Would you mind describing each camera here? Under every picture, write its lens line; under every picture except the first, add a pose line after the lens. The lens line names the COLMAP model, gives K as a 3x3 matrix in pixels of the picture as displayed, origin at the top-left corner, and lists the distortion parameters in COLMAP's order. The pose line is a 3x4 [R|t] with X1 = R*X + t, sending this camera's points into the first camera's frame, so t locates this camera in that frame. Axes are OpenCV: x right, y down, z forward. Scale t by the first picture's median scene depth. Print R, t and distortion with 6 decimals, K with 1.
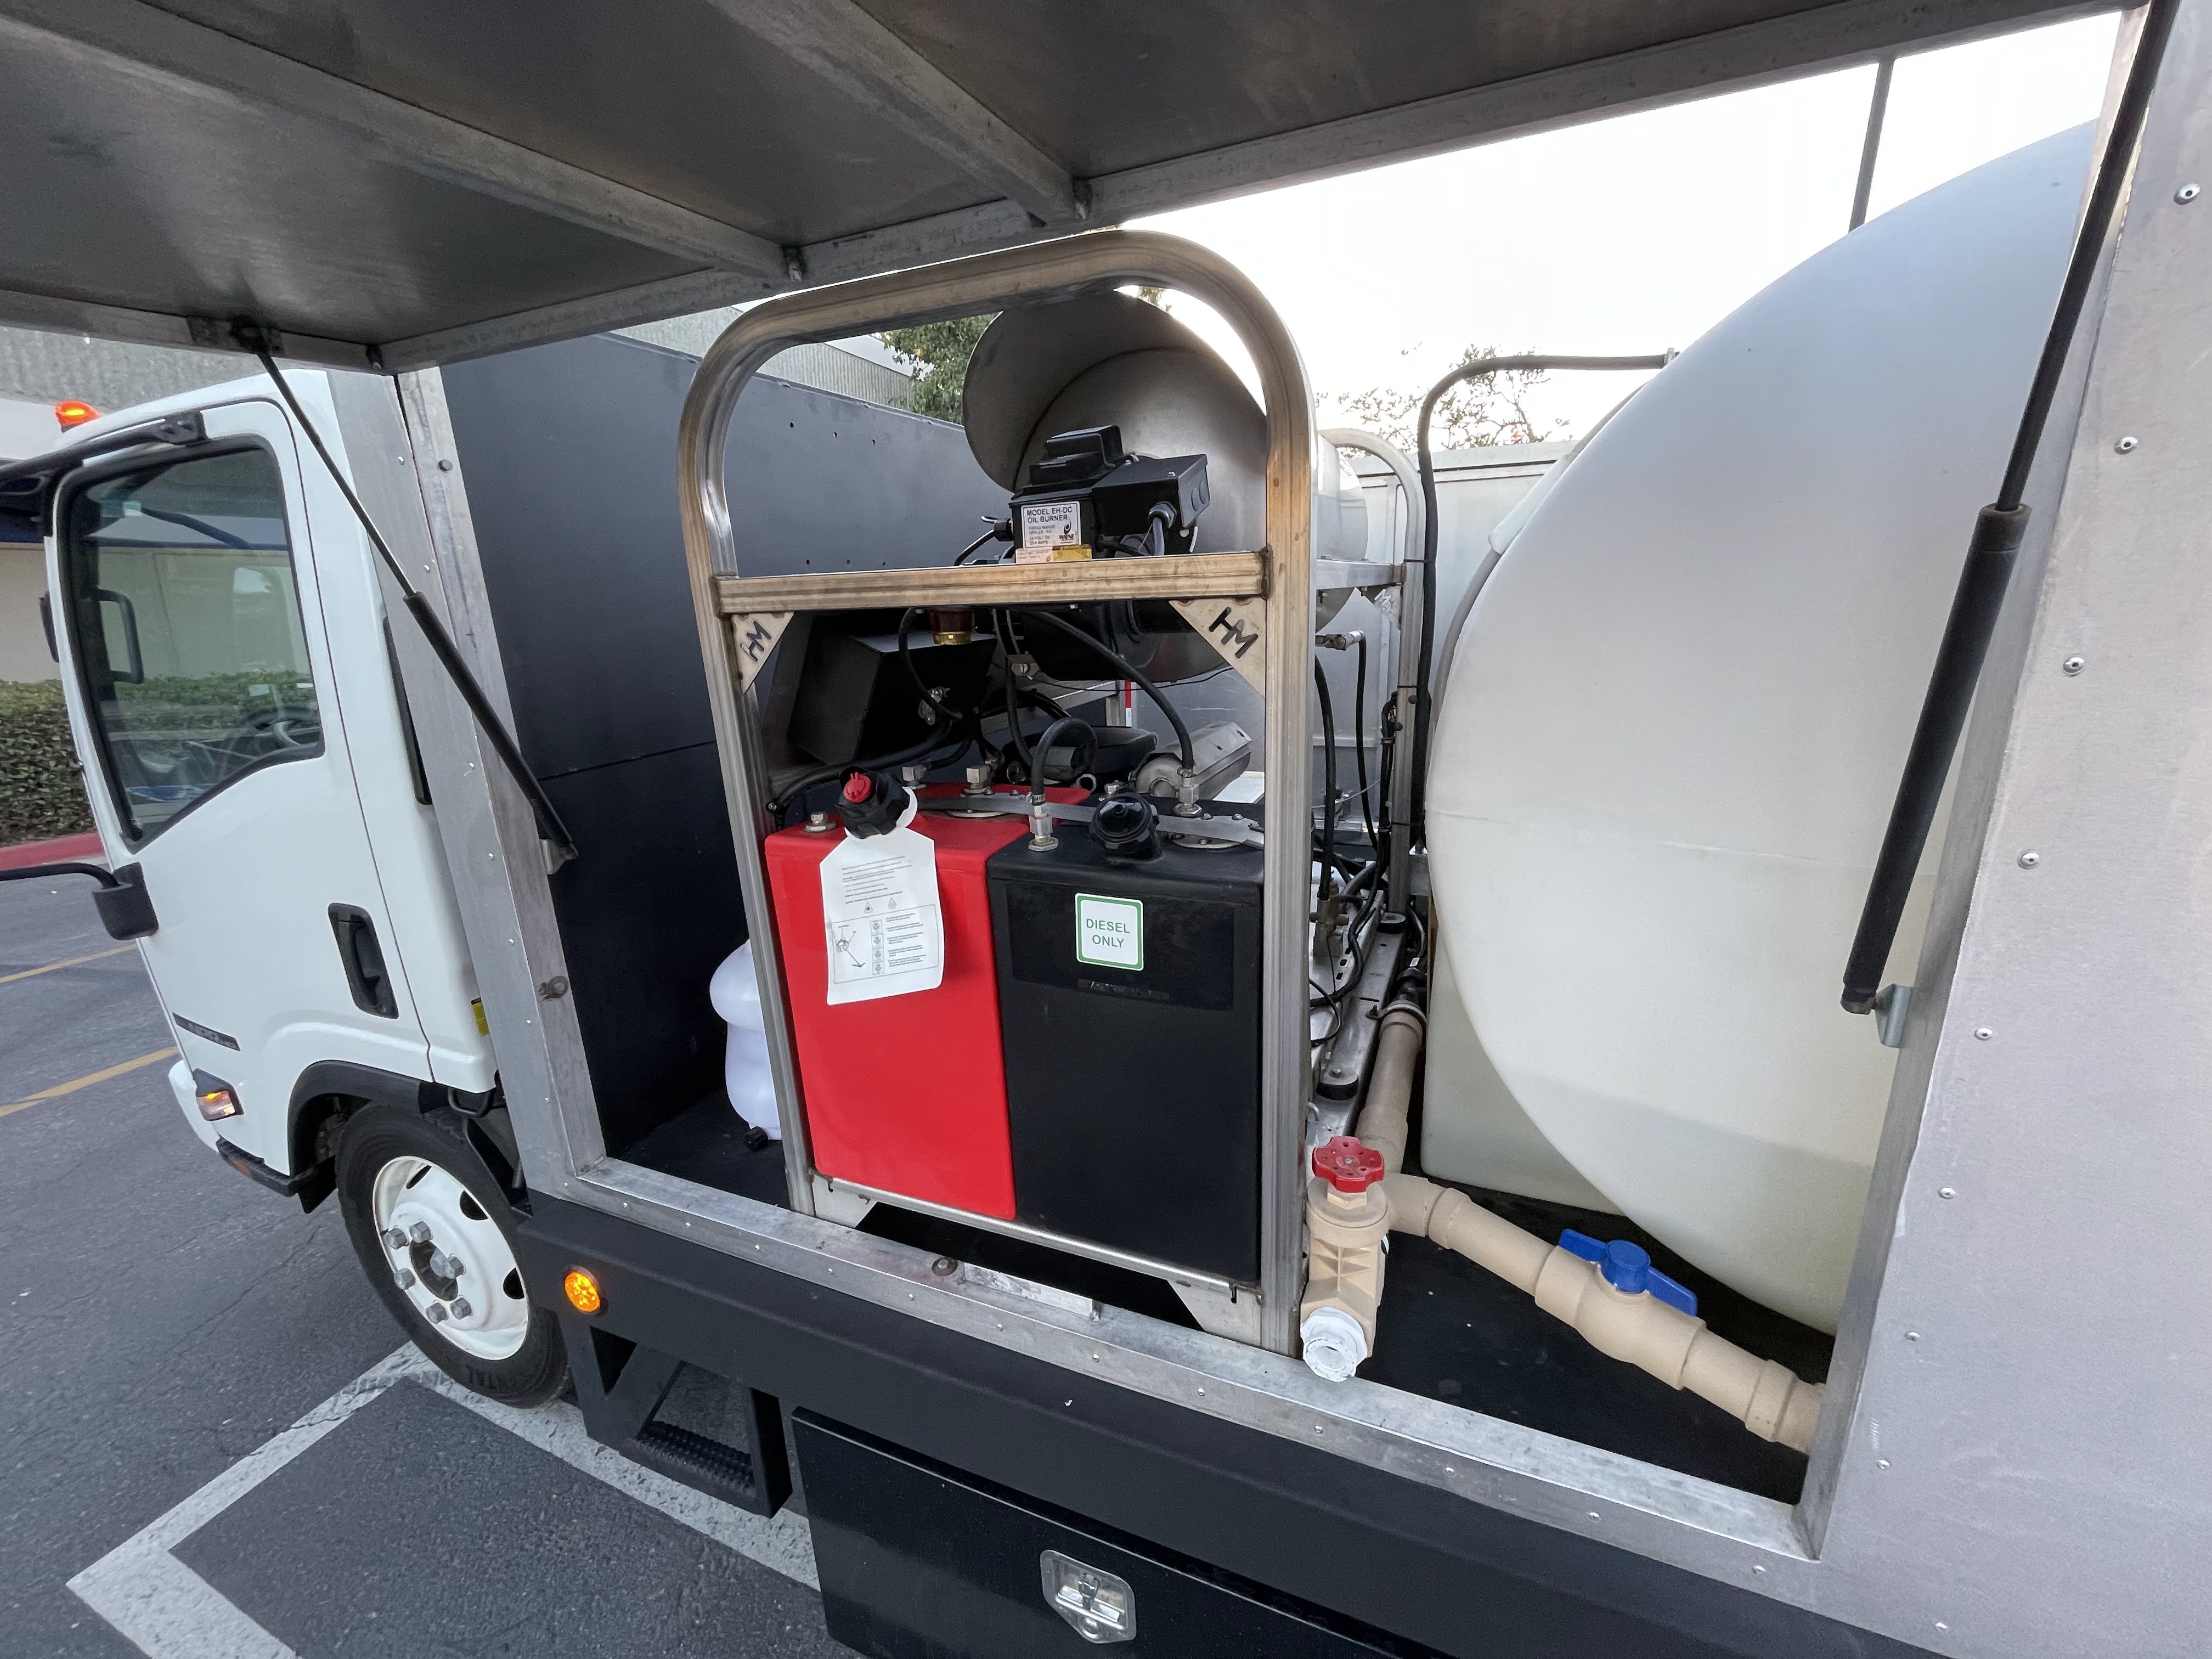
lens RADIAL K [[892.5, 0, 1110.7], [0, 892.5, 821.9], [0, 0, 1]] dist [-0.003145, 0.000206]
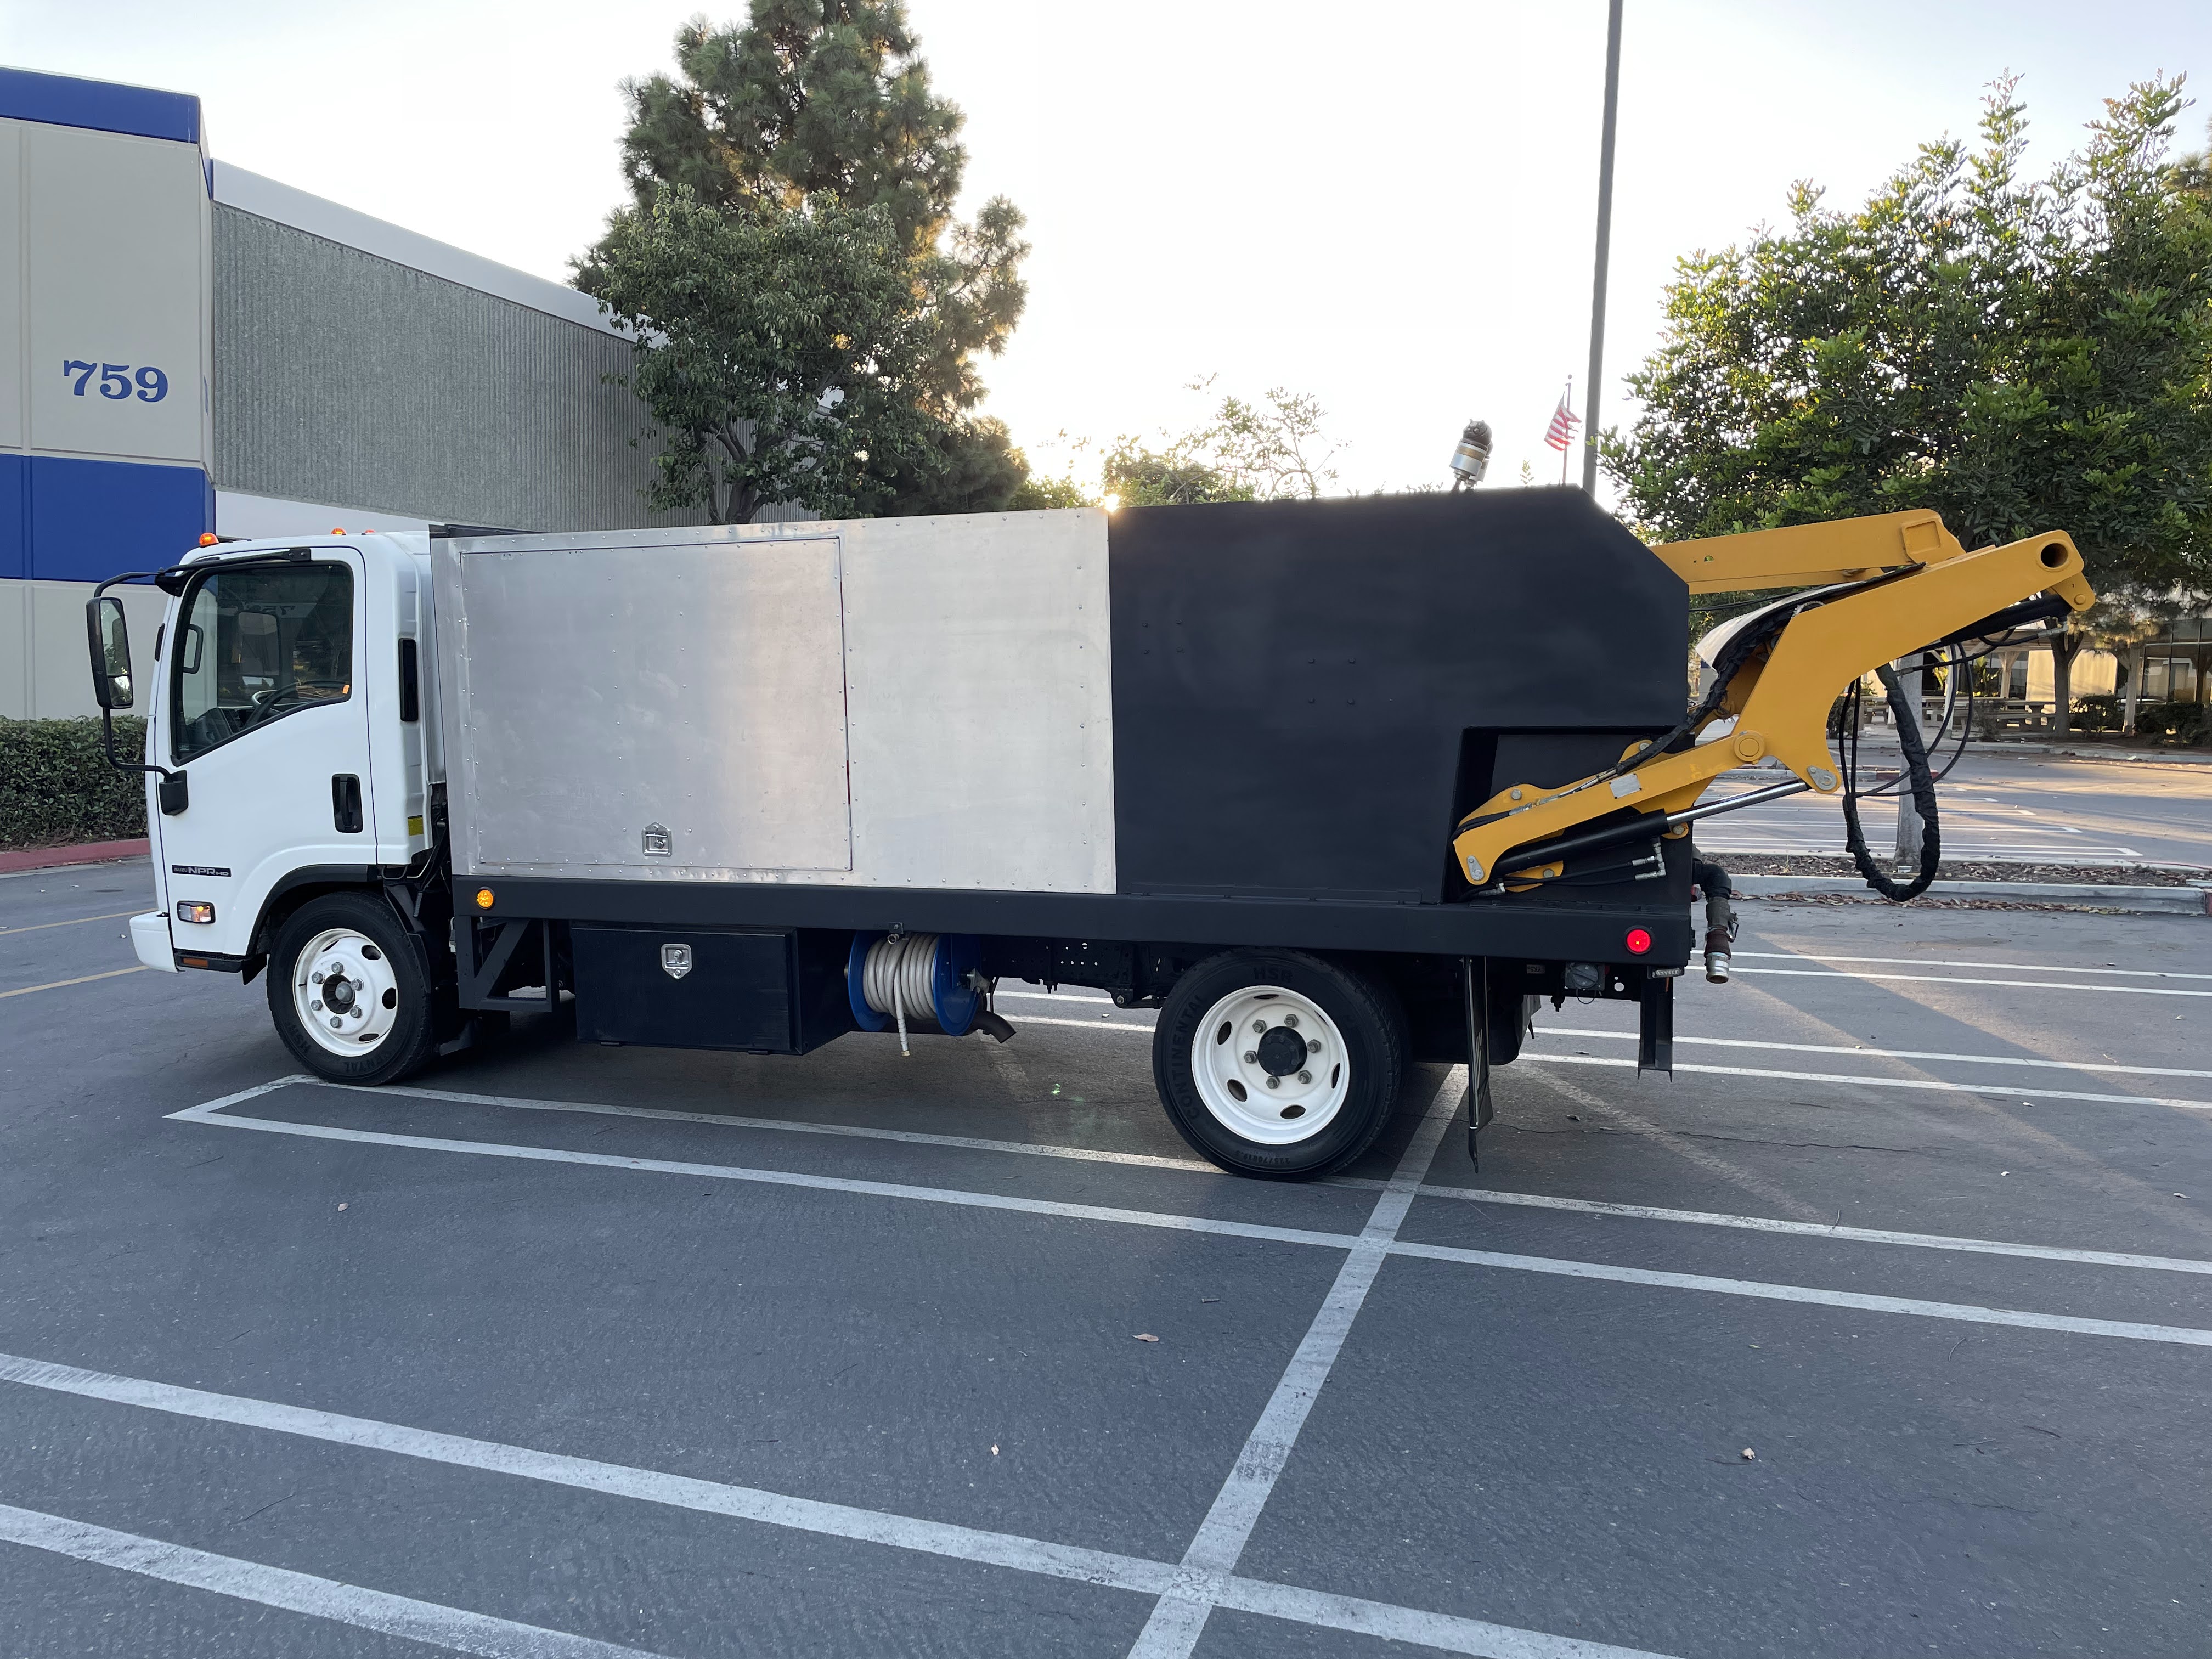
lens RADIAL K [[1671.9, 0, 1103.5], [0, 1671.9, 821.7], [0, 0, 1]] dist [0.079631, -0.106018]
pose [[0.997610, 0.015832, 0.067254, 0.539519], [-0.005461, 0.988415, -0.151679, 0.661411], [-0.068876, 0.150950, 0.986139, -2.505931]]
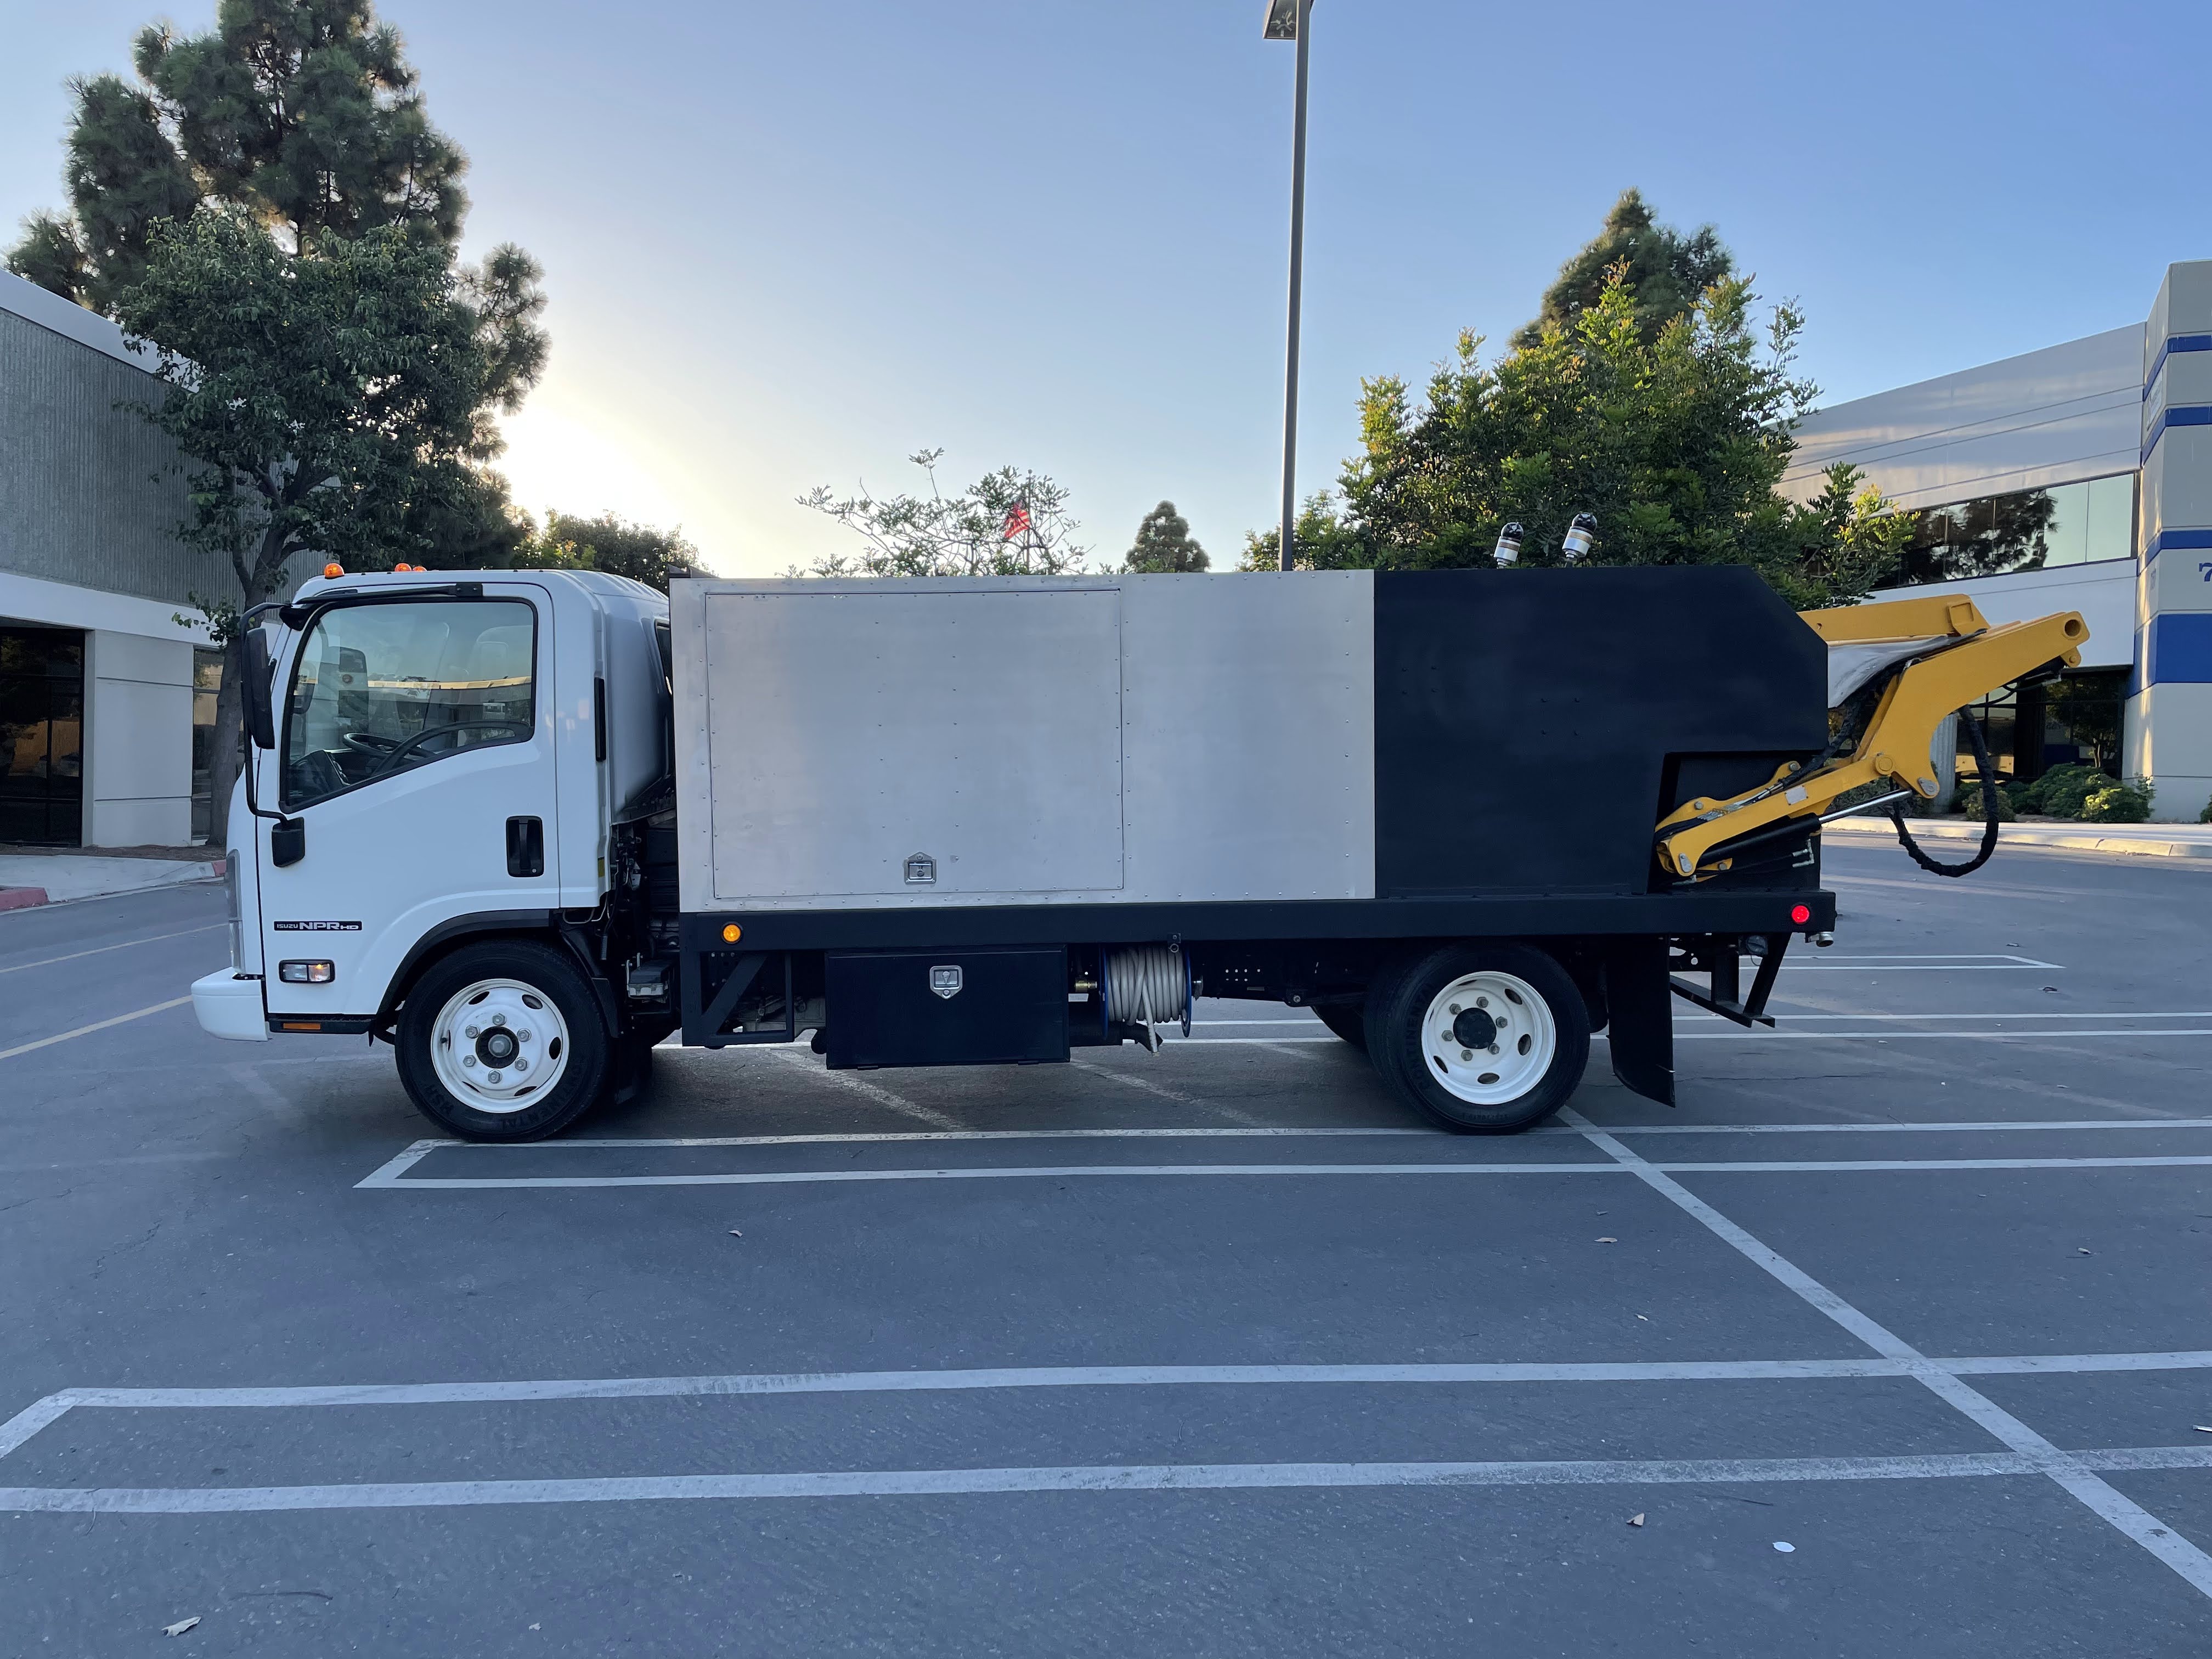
lens RADIAL K [[1671.9, 0, 1095.4], [0, 1671.9, 819.4], [0, 0, 1]] dist [0.079631, -0.106018]
pose [[0.903884, 0.002524, 0.427769, -1.102147], [0.083365, 0.979771, -0.181932, 0.753229], [-0.419575, 0.200107, 0.885389, -2.438689]]
